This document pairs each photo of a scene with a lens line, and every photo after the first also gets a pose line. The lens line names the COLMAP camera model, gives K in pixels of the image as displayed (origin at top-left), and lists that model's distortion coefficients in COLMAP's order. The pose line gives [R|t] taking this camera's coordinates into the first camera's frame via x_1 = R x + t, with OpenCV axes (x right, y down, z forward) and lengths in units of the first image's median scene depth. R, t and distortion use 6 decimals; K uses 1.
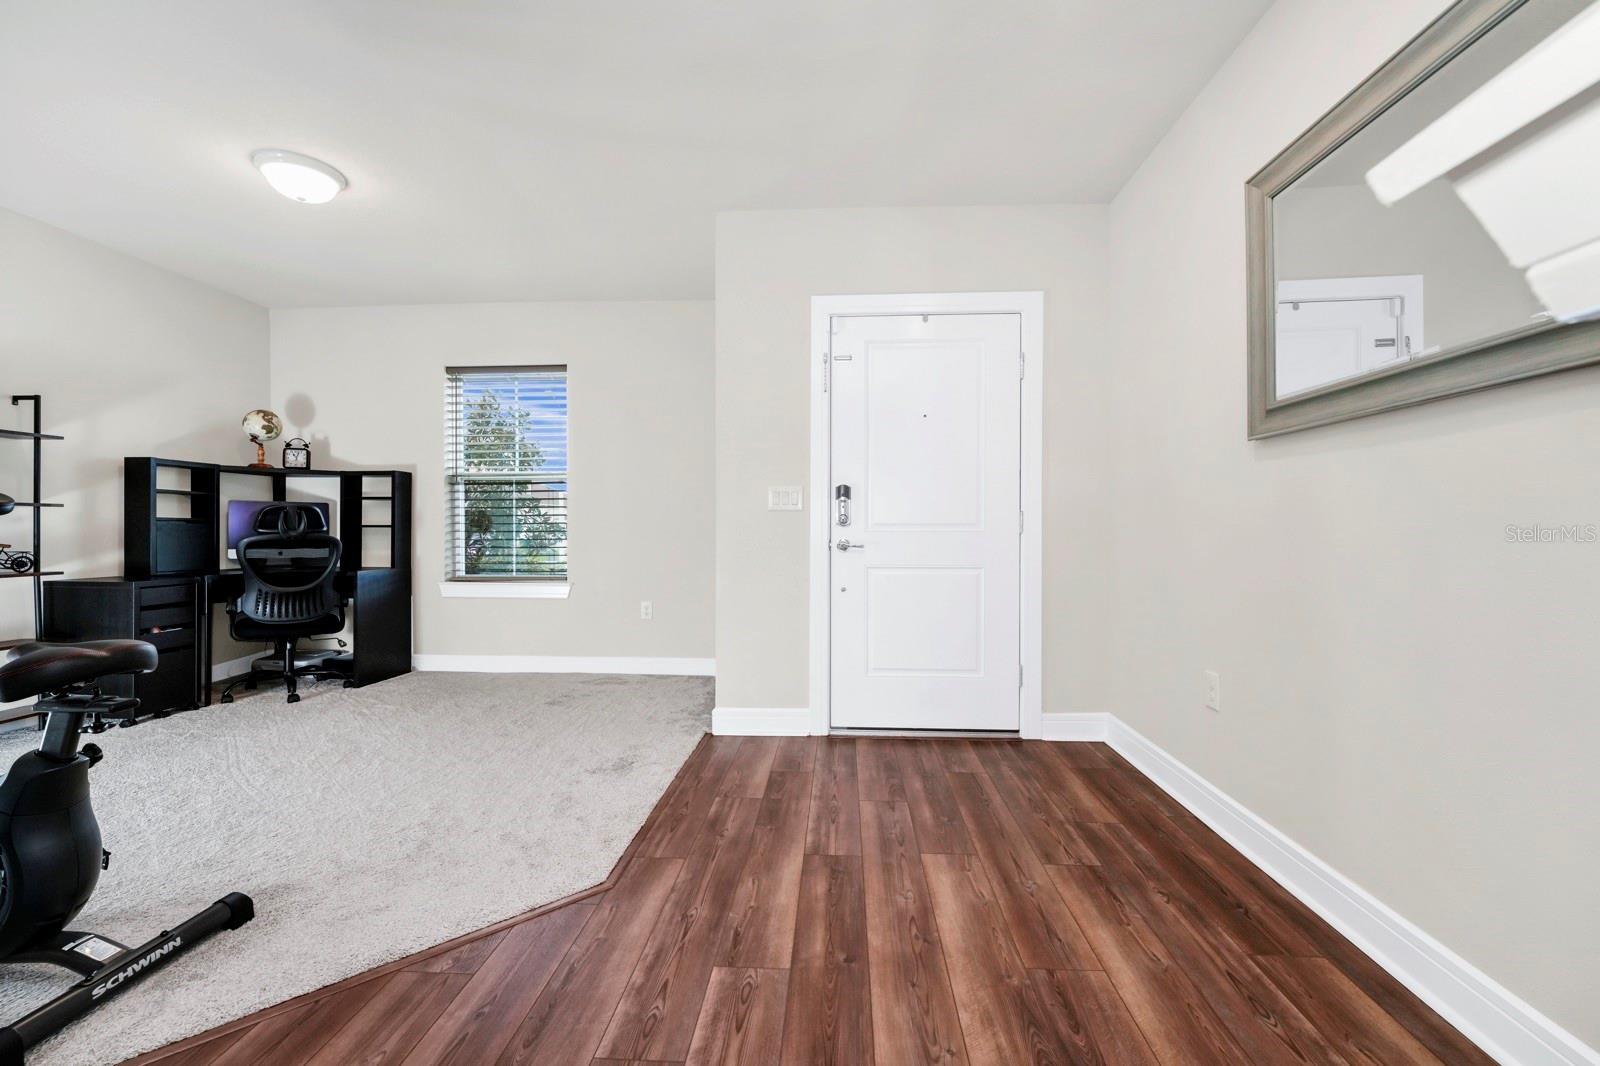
lens RADIAL K [[656.6, 0, 796.6], [0, 656.6, 533.4], [0, 0, 1]] dist [0.001186, -0.000010]
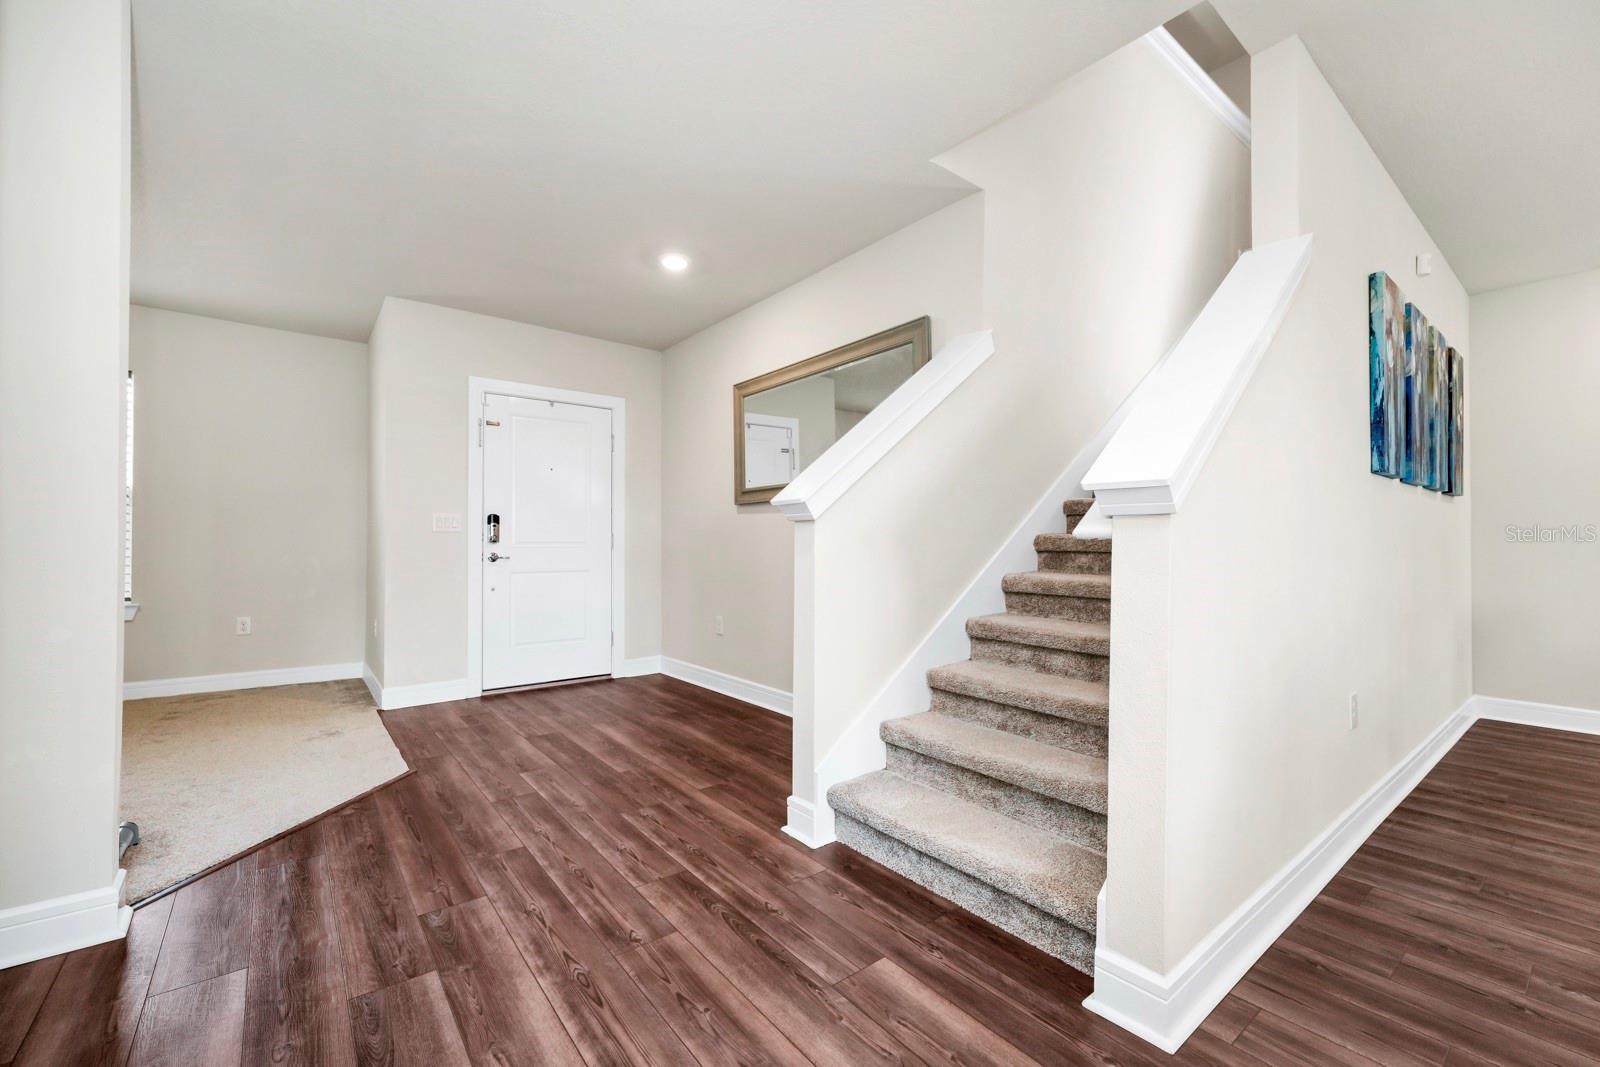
lens RADIAL K [[656.6, 0, 796.6], [0, 656.6, 533.9], [0, 0, 1]] dist [0.001186, -0.000010]
pose [[0.742190, 0.010397, 0.670109, -0.563692], [0.004601, 0.999777, -0.020609, -0.000759], [-0.670174, 0.018379, 0.741976, -0.683017]]
